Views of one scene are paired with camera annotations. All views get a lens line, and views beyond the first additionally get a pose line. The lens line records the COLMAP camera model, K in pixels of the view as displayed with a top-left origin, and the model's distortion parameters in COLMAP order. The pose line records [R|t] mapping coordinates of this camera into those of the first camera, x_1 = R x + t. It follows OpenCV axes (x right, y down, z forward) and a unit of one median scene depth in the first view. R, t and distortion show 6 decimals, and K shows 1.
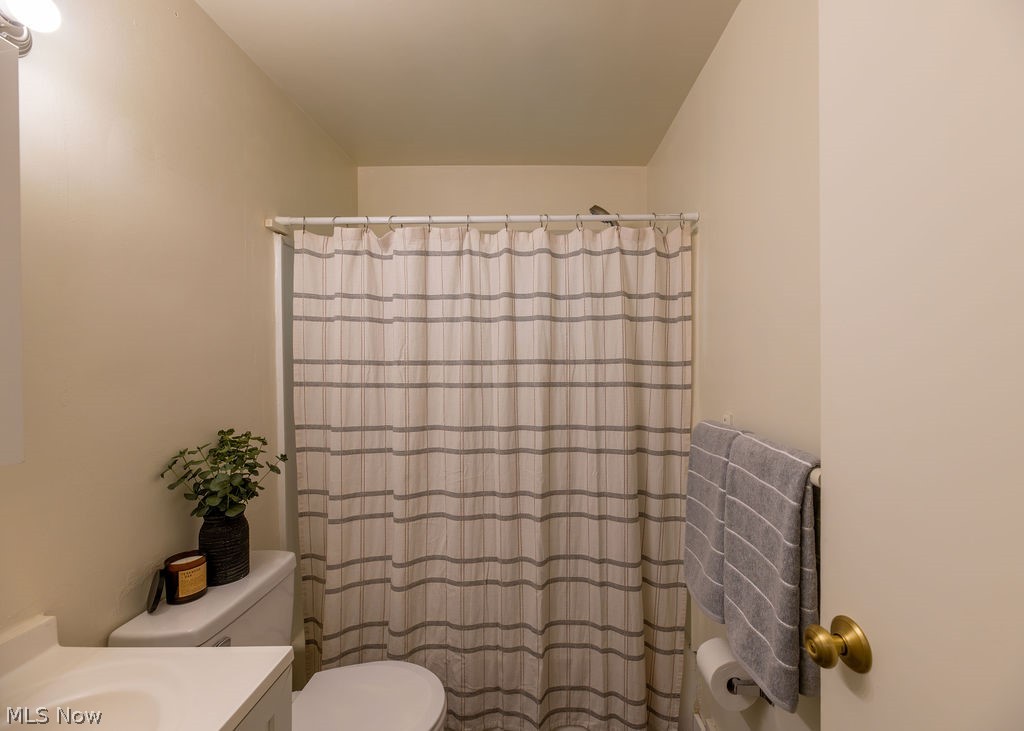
lens RADIAL K [[401.5, 0, 512.0], [0, 401.5, 365.5], [0, 0, 1]] dist [0.001230, -0.000565]
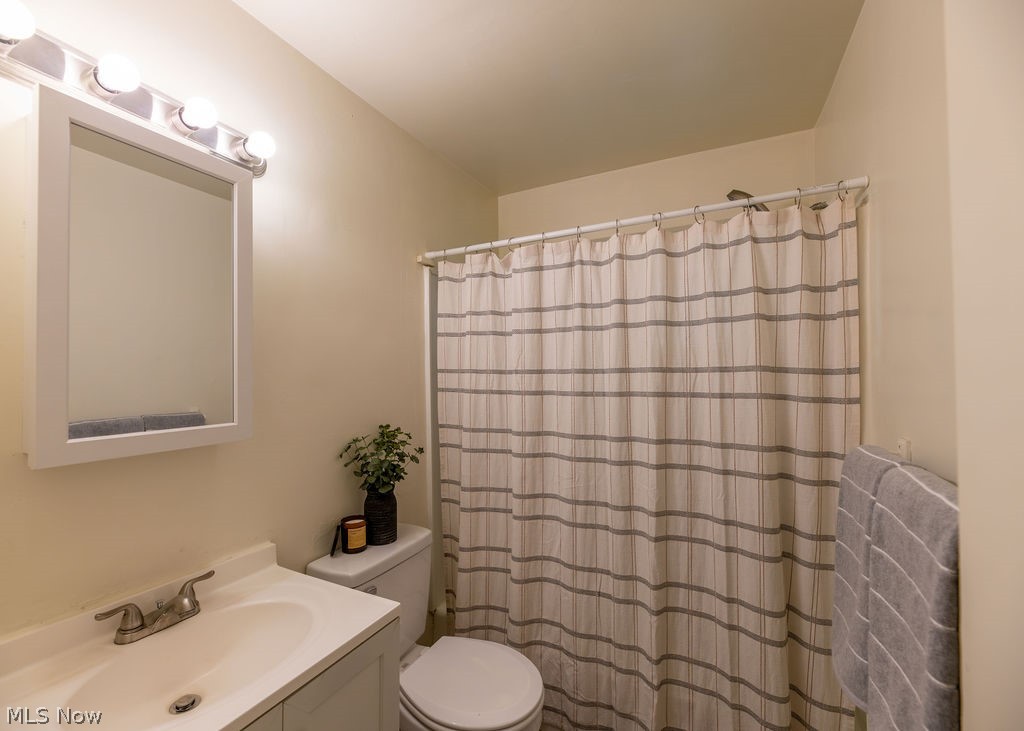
lens RADIAL K [[401.5, 0, 512.0], [0, 401.5, 365.5], [0, 0, 1]] dist [0.001230, -0.000565]
pose [[0.904358, -0.010720, -0.426640, 0.169886], [0.003910, 0.999851, -0.016835, -0.005092], [0.426757, 0.013557, 0.904265, 0.010742]]
